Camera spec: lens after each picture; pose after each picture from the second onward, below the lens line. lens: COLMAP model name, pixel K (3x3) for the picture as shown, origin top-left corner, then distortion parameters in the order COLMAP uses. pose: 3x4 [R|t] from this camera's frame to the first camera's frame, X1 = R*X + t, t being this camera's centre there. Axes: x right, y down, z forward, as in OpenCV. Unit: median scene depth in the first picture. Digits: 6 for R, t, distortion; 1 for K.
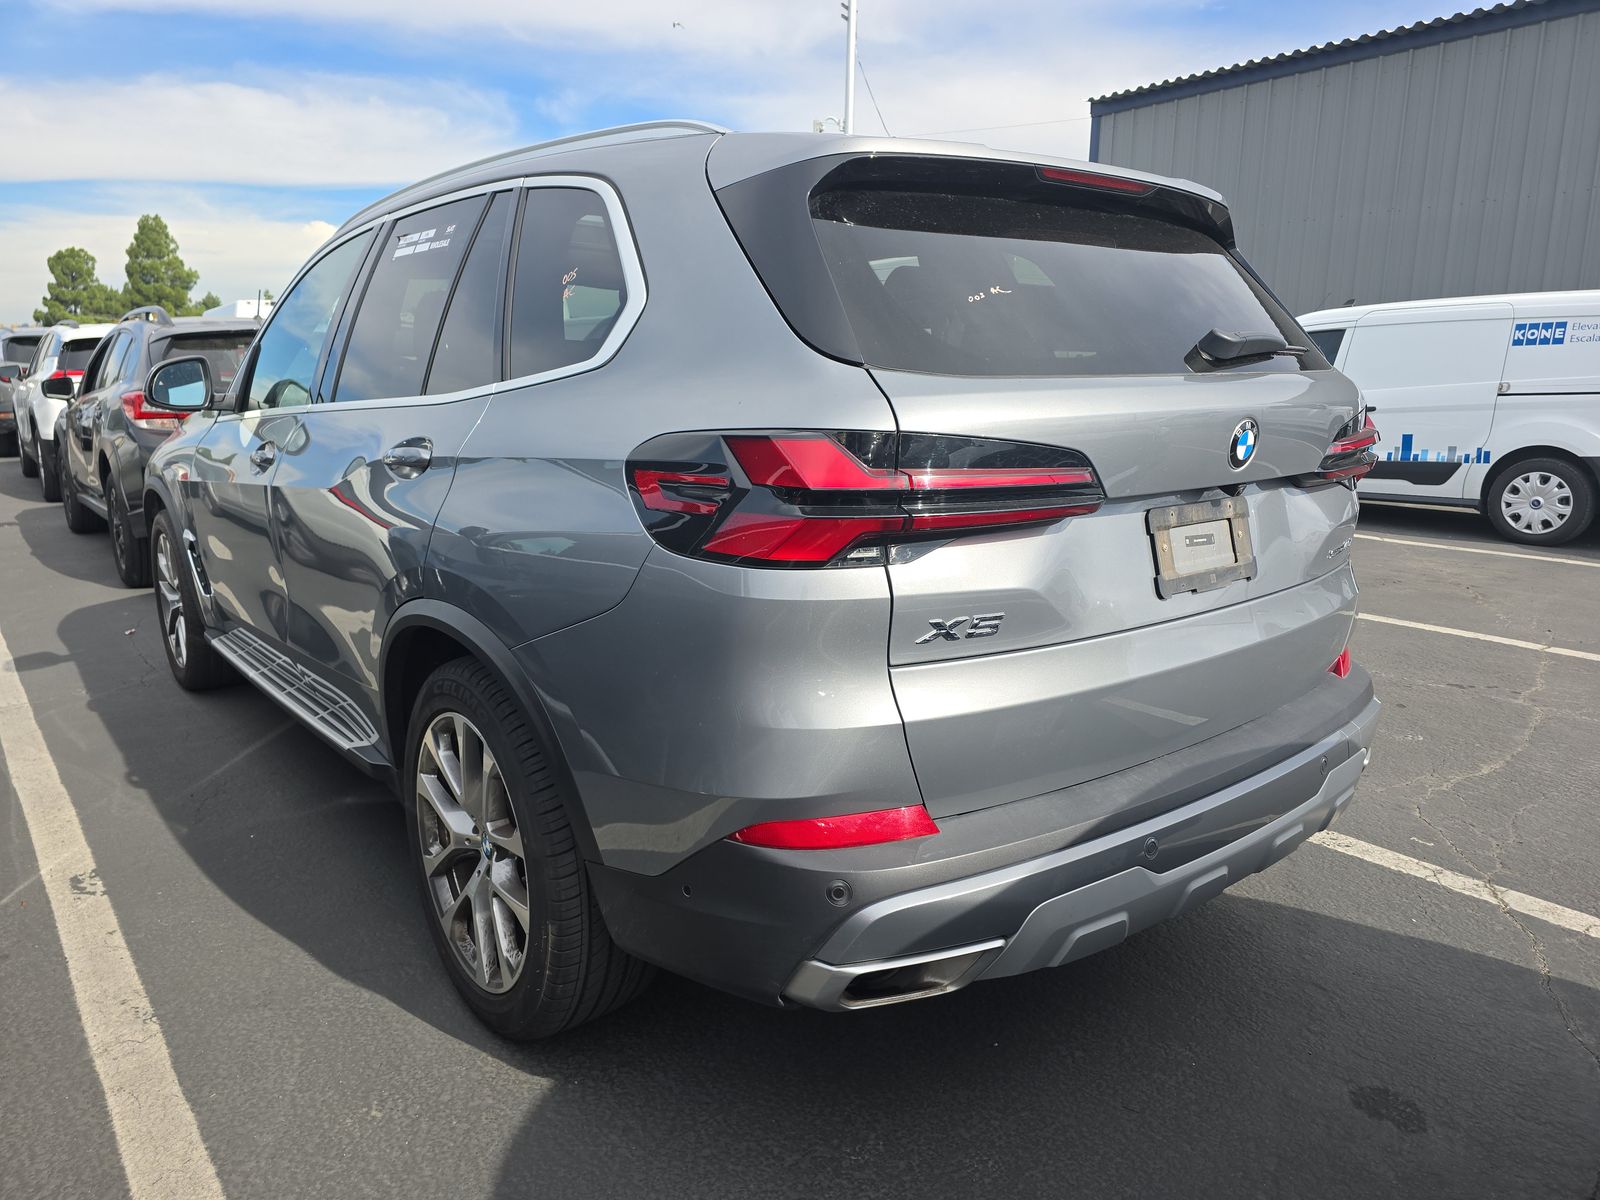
lens RADIAL K [[1071.0, 0, 808.7], [0, 1071.0, 598.6], [0, 0, 1]] dist [0.043421, -0.039674]
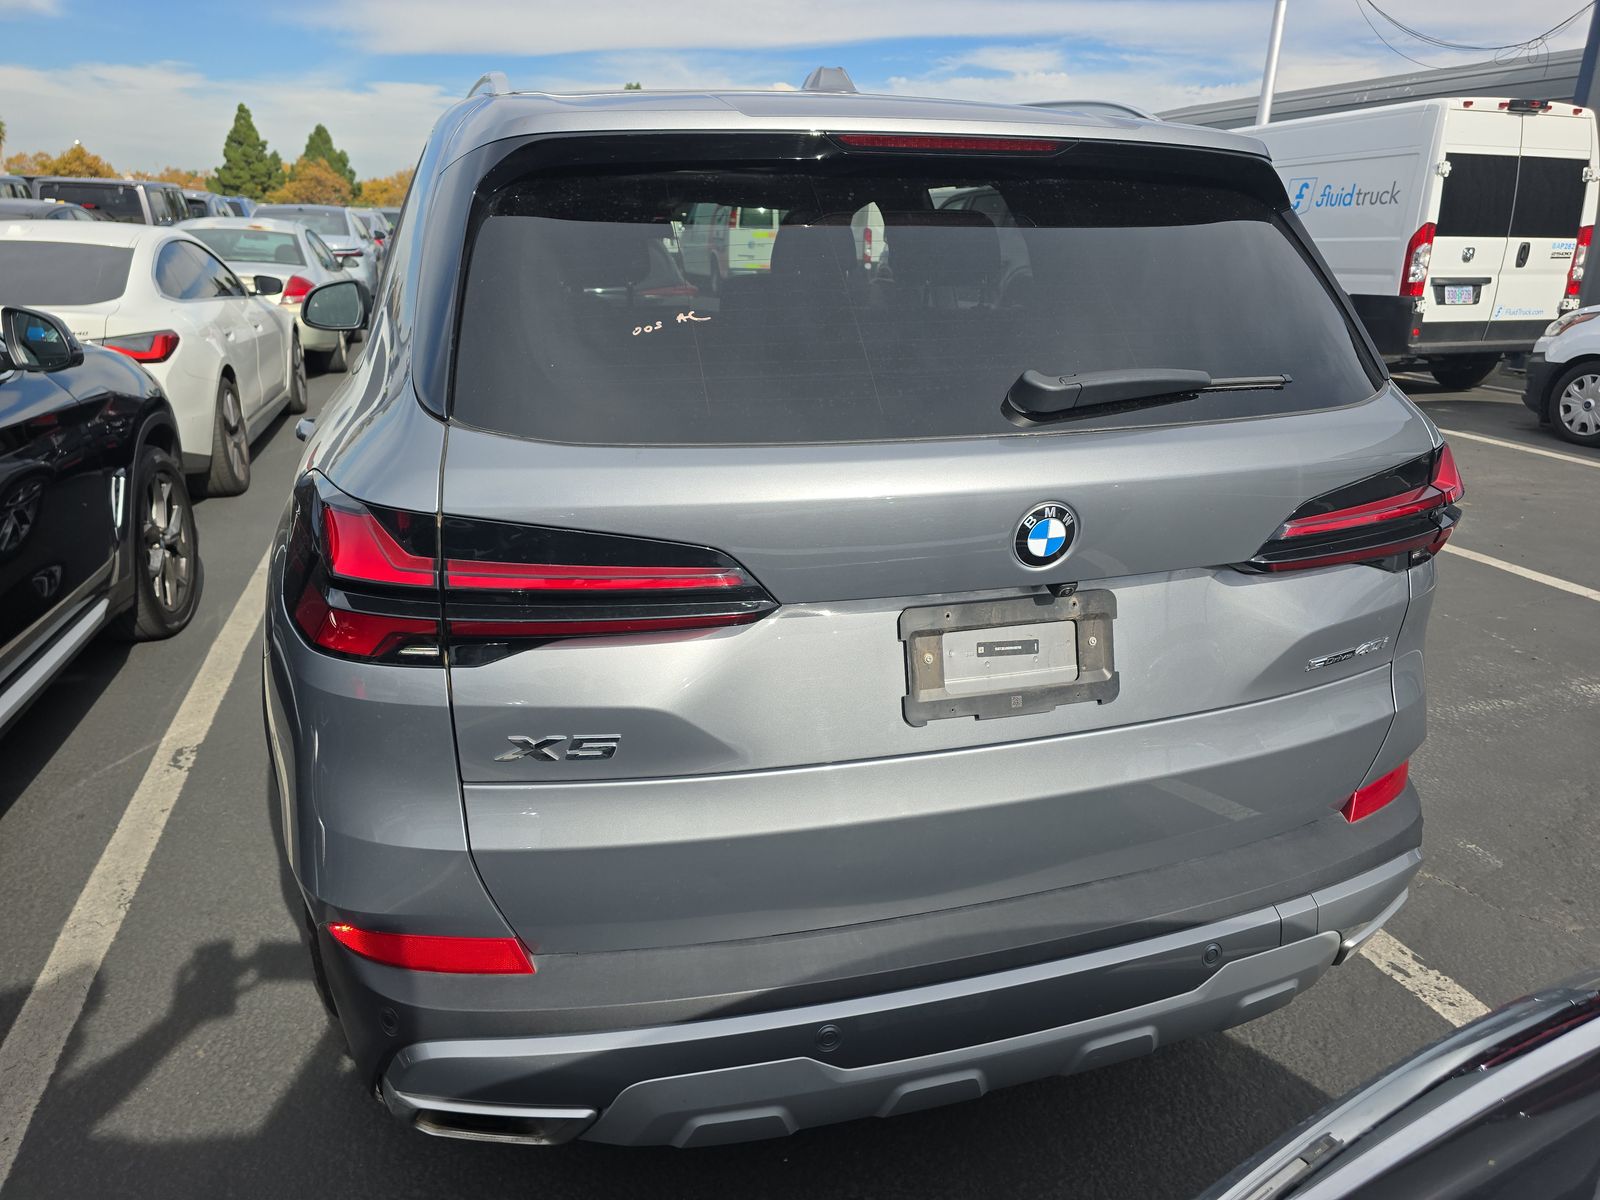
lens RADIAL K [[1071.0, 0, 805.0], [0, 1071.0, 598.5], [0, 0, 1]] dist [0.043421, -0.039674]
pose [[0.927895, 0.131229, -0.348983, 0.516570], [-0.088908, 0.986889, 0.134707, -0.186489], [0.362085, -0.093967, 0.927397, 0.276818]]
